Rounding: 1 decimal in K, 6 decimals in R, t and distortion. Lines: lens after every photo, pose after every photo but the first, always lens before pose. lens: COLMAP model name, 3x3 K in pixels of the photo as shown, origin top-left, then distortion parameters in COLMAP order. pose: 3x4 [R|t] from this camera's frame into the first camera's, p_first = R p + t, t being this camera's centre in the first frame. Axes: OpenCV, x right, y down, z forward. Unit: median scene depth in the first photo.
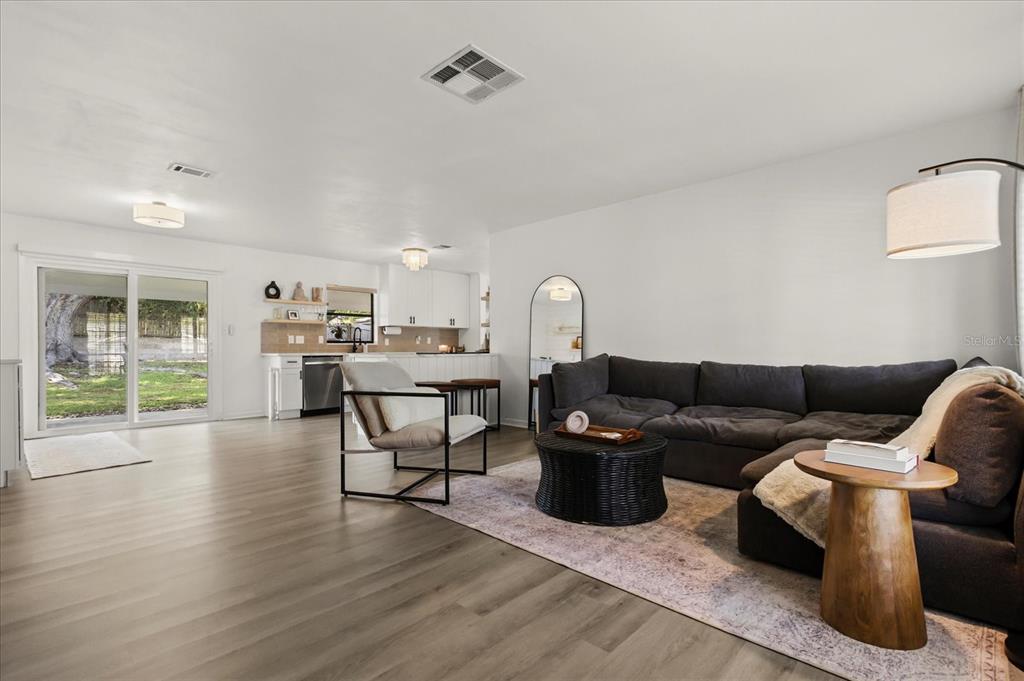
lens RADIAL K [[481.6, 0, 508.6], [0, 481.6, 347.7], [0, 0, 1]] dist [0.015496, -0.000761]
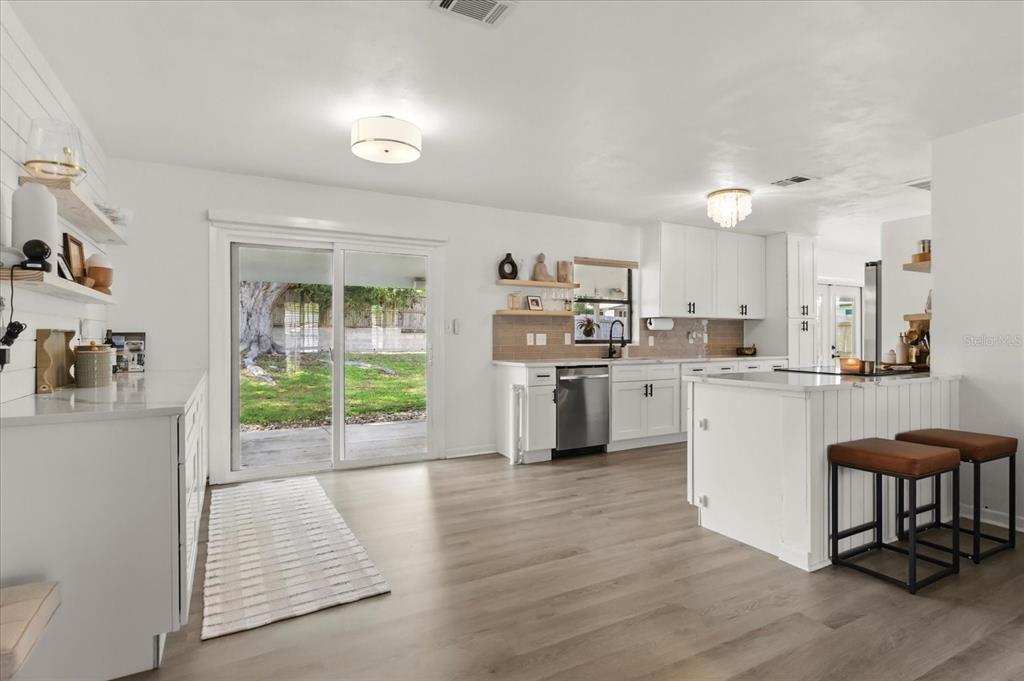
lens RADIAL K [[525.3, 0, 512.1], [0, 525.3, 337.8], [0, 0, 1]] dist [-0.011122, 0.004651]
pose [[0.954735, 0.005835, -0.297400, -0.243224], [-0.003850, 0.999966, 0.007258, -0.023252], [0.297432, -0.005785, 0.954726, 0.276967]]
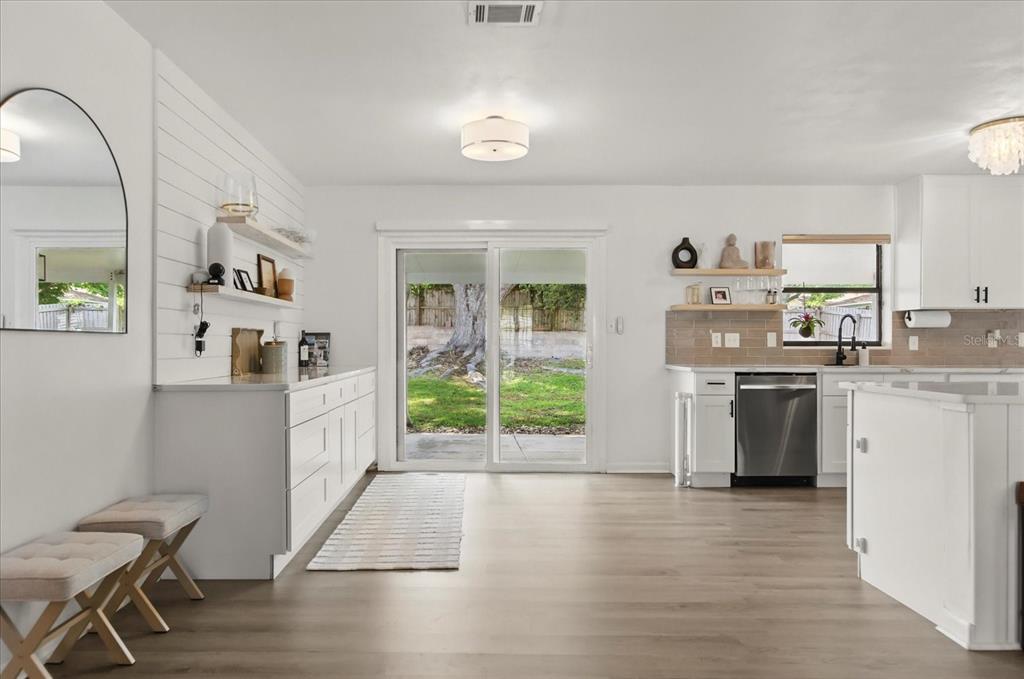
lens RADIAL K [[635.6, 0, 469.1], [0, 635.6, 342.9], [0, 0, 1]] dist [-0.010524, 0.003038]
pose [[0.683241, 0.005402, -0.730173, -0.106809], [-0.002067, 0.999983, 0.005463, -0.016270], [0.730190, -0.002224, 0.683240, 0.280351]]
